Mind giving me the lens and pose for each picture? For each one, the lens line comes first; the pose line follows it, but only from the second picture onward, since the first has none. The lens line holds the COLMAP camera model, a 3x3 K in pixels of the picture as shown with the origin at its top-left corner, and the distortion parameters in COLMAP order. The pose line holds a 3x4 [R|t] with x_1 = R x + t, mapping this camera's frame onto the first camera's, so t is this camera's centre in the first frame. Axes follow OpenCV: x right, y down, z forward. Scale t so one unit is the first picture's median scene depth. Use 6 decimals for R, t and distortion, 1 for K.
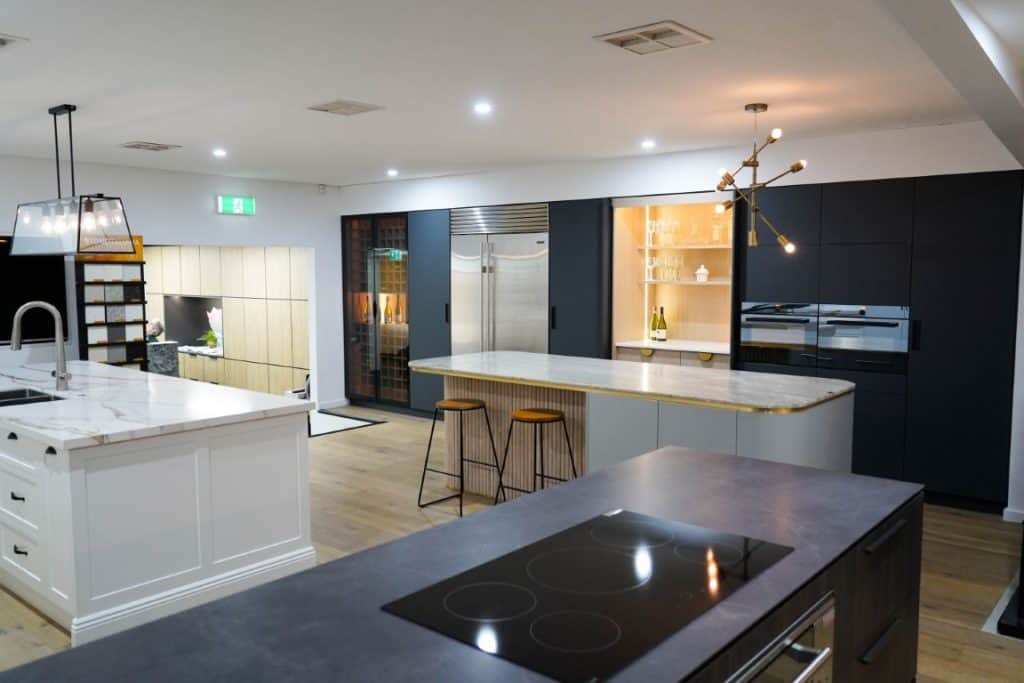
lens RADIAL K [[830.9, 0, 512.0], [0, 830.9, 341.5], [0, 0, 1]] dist [0.002492, 0.001593]
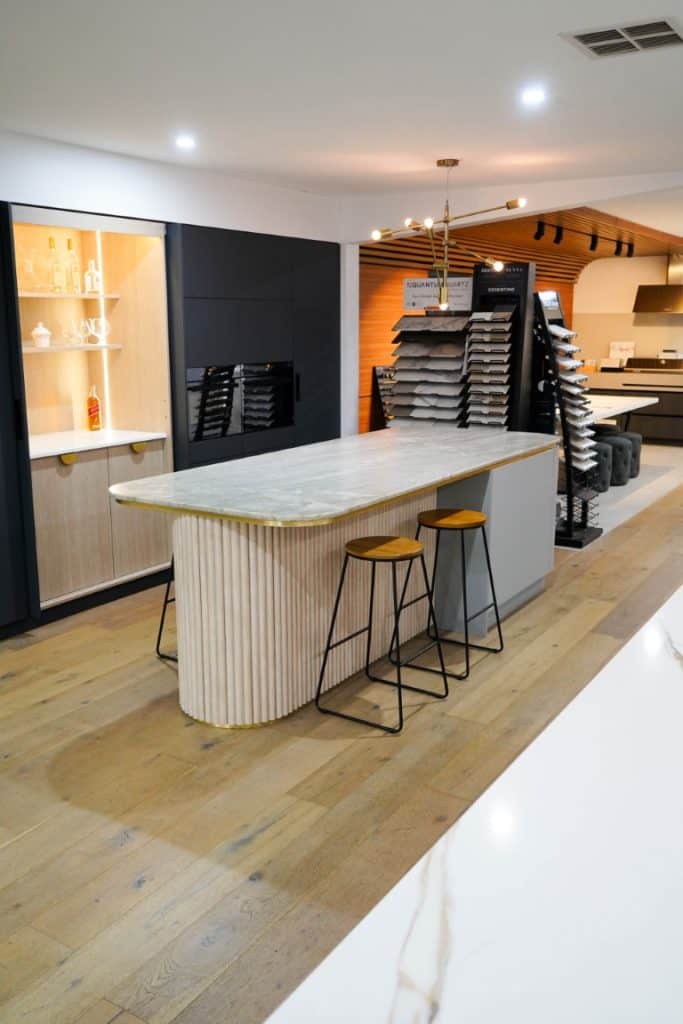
lens RADIAL K [[921.1, 0, 341.5], [0, 921.1, 512.0], [0, 0, 1]] dist [0.009172, 0.009230]
pose [[-0.144449, -0.199530, 0.969186, -0.593236], [0.093784, 0.972289, 0.214146, -0.083702], [-0.985058, 0.121827, -0.121734, 0.911717]]
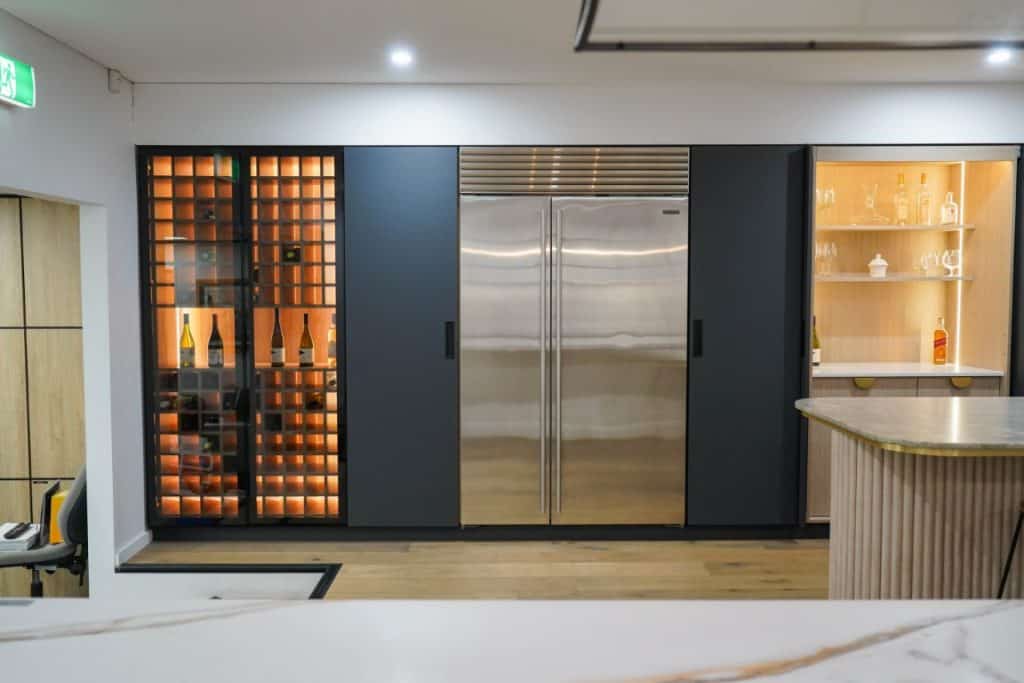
lens RADIAL K [[884.5, 0, 512.0], [0, 884.5, 341.5], [0, 0, 1]] dist [0.014413, 0.002238]
pose [[0.750715, -0.040931, 0.659357, -0.528967], [0.060004, 0.998178, -0.006354, -0.033227], [-0.657896, 0.044334, 0.751803, 0.674042]]
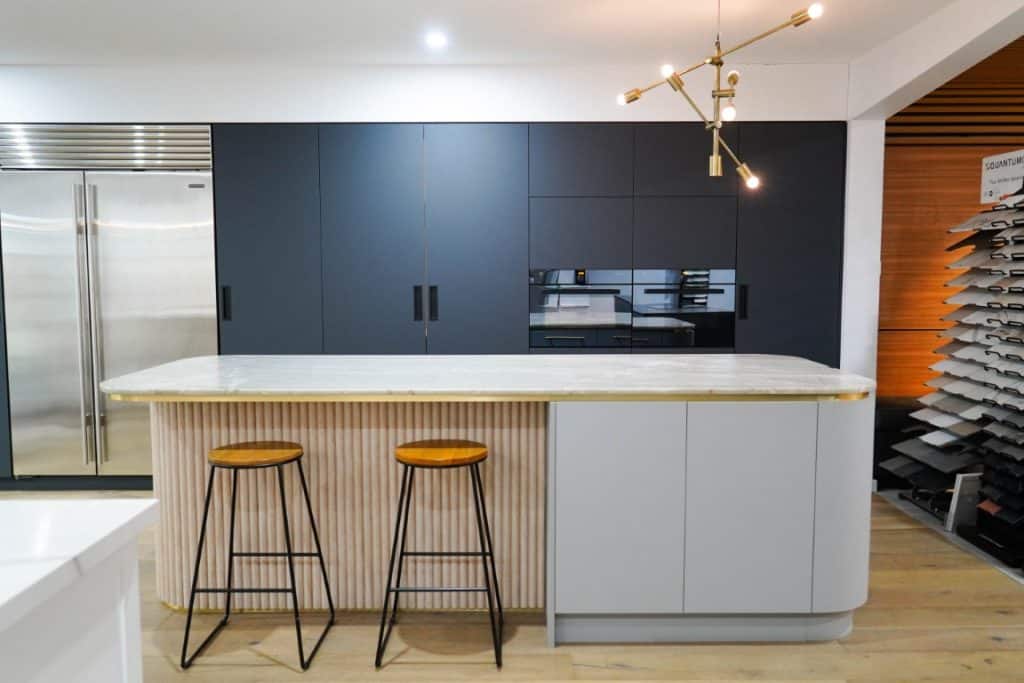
lens RADIAL K [[830.9, 0, 512.0], [0, 830.9, 341.5], [0, 0, 1]] dist [0.002492, 0.001593]
pose [[0.758251, -0.056289, 0.649529, -0.228282], [0.058720, 0.998113, 0.017950, 0.003362], [-0.649314, 0.024530, 0.760125, 0.400783]]
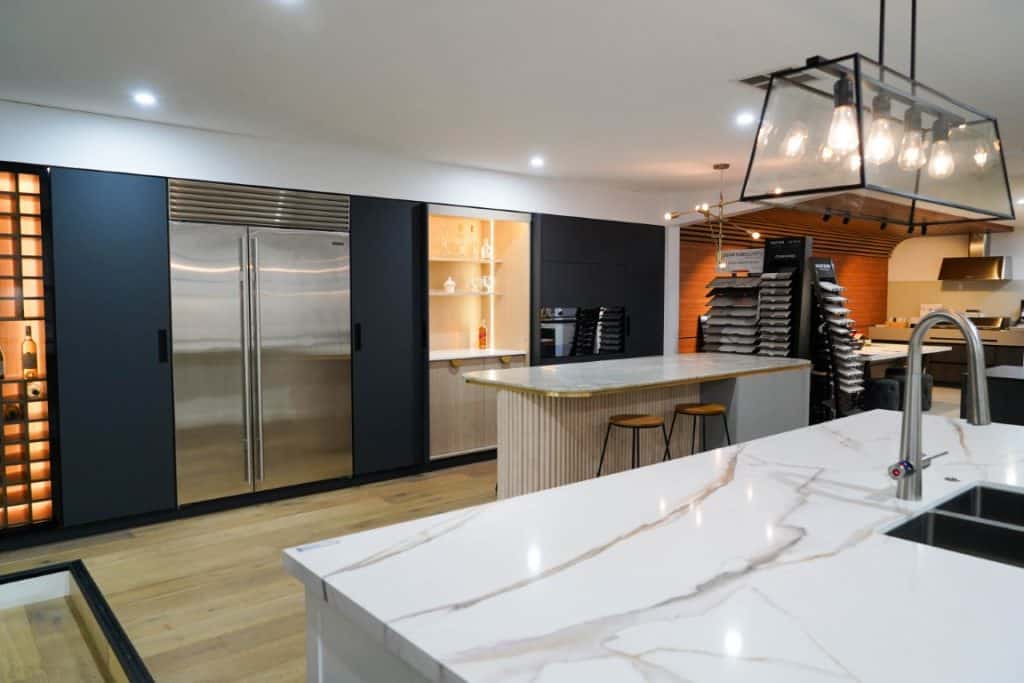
lens RADIAL K [[712.4, 0, 512.0], [0, 712.4, 341.5], [0, 0, 1]] dist [-0.001421, 0.001751]
pose [[0.159455, -0.060223, 0.985367, -0.691357], [0.089738, 0.994889, 0.046283, -0.047660], [-0.983118, 0.081045, 0.164044, 0.818263]]
